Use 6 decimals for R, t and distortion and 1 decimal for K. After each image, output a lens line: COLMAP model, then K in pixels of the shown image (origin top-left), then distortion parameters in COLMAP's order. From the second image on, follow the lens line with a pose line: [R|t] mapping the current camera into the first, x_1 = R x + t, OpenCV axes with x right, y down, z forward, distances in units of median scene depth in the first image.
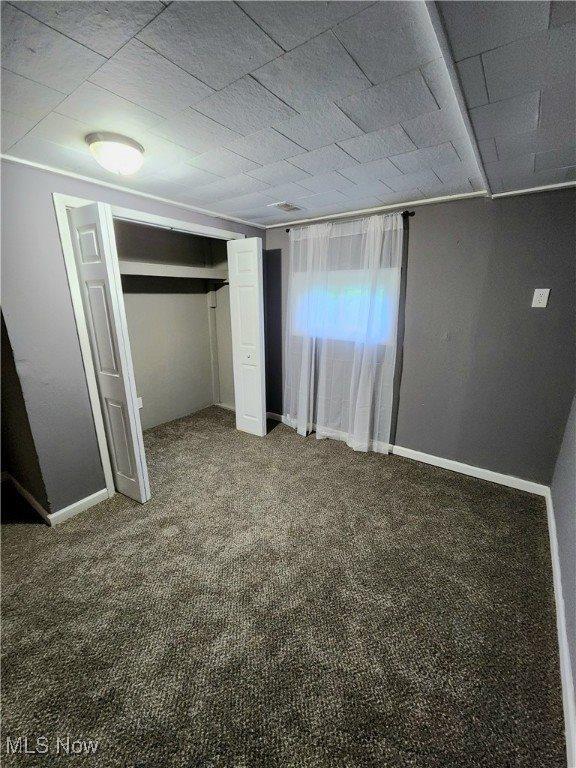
lens RADIAL K [[314.3, 0, 286.1], [0, 314.3, 384.6], [0, 0, 1]] dist [0.002166, -0.001225]
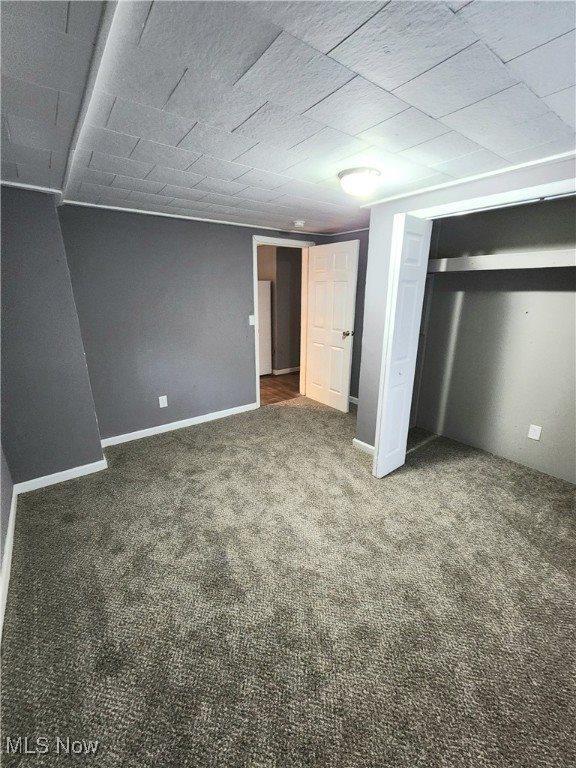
lens RADIAL K [[314.3, 0, 287.1], [0, 314.3, 384.1], [0, 0, 1]] dist [0.002166, -0.001225]
pose [[-0.287954, 0.285373, -0.914136, 0.800838], [-0.265434, 0.893383, 0.362507, -0.342361], [0.920123, 0.347028, -0.181506, 1.090773]]
